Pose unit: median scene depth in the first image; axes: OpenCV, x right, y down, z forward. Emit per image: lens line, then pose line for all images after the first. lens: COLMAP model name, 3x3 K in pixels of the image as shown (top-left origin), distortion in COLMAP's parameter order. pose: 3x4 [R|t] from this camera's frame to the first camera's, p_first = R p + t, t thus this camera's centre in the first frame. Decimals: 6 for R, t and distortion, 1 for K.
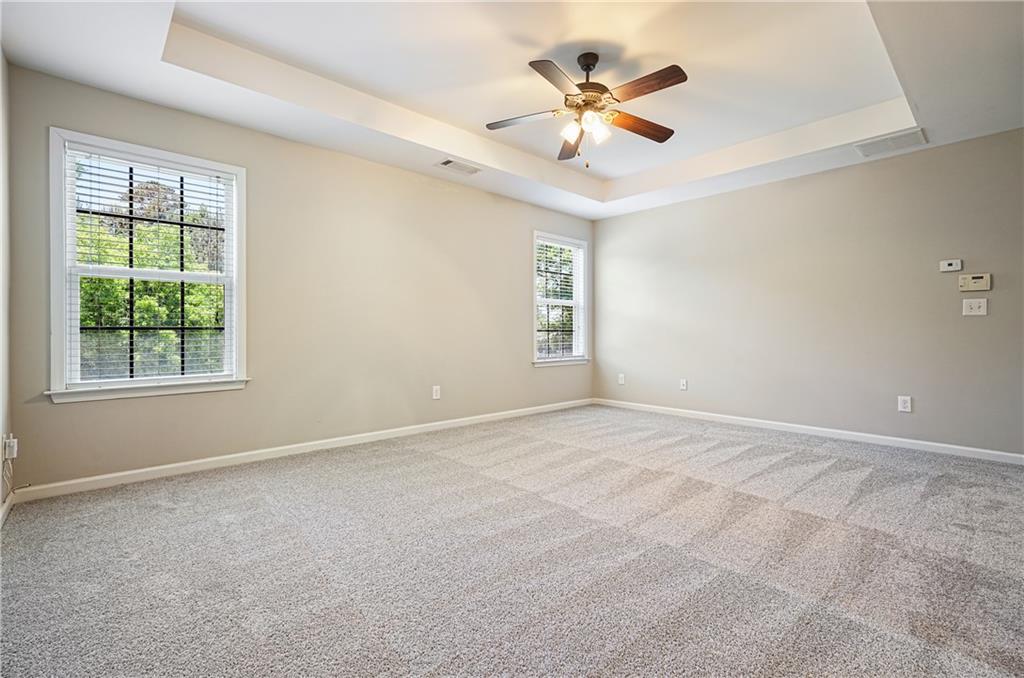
lens RADIAL K [[456.9, 0, 507.5], [0, 456.9, 338.9], [0, 0, 1]] dist [-0.007674, 0.004653]
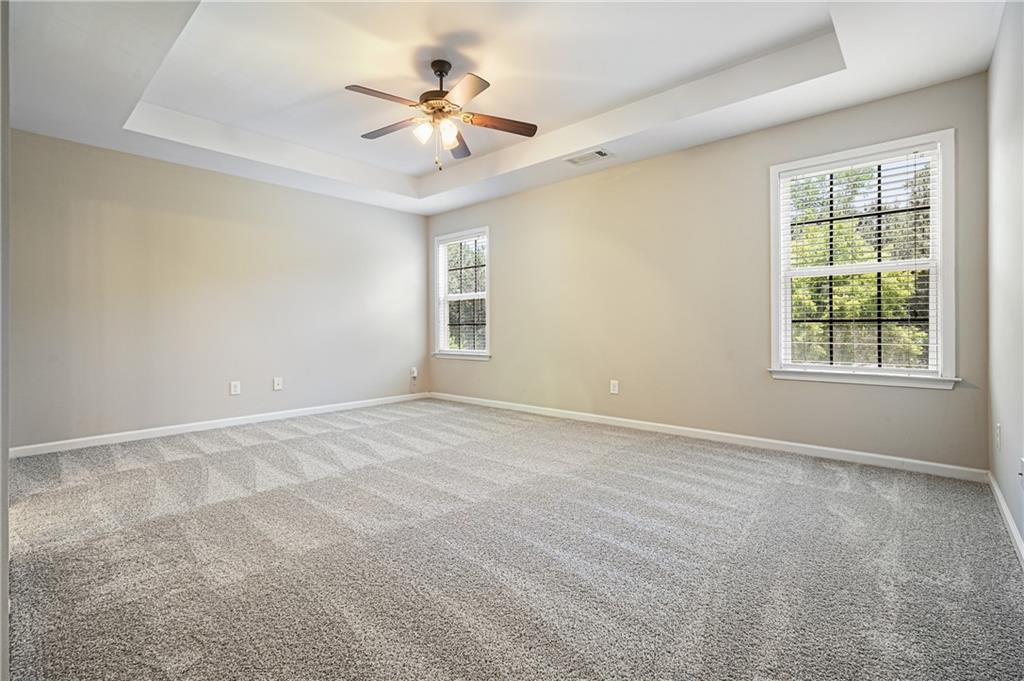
lens RADIAL K [[456.9, 0, 547.6], [0, 456.9, 336.1], [0, 0, 1]] dist [-0.007674, 0.004653]
pose [[0.135573, 0.021753, -0.990528, 0.242558], [-0.007297, 0.999754, 0.020957, -0.003602], [0.990740, 0.004387, 0.135699, 0.220559]]
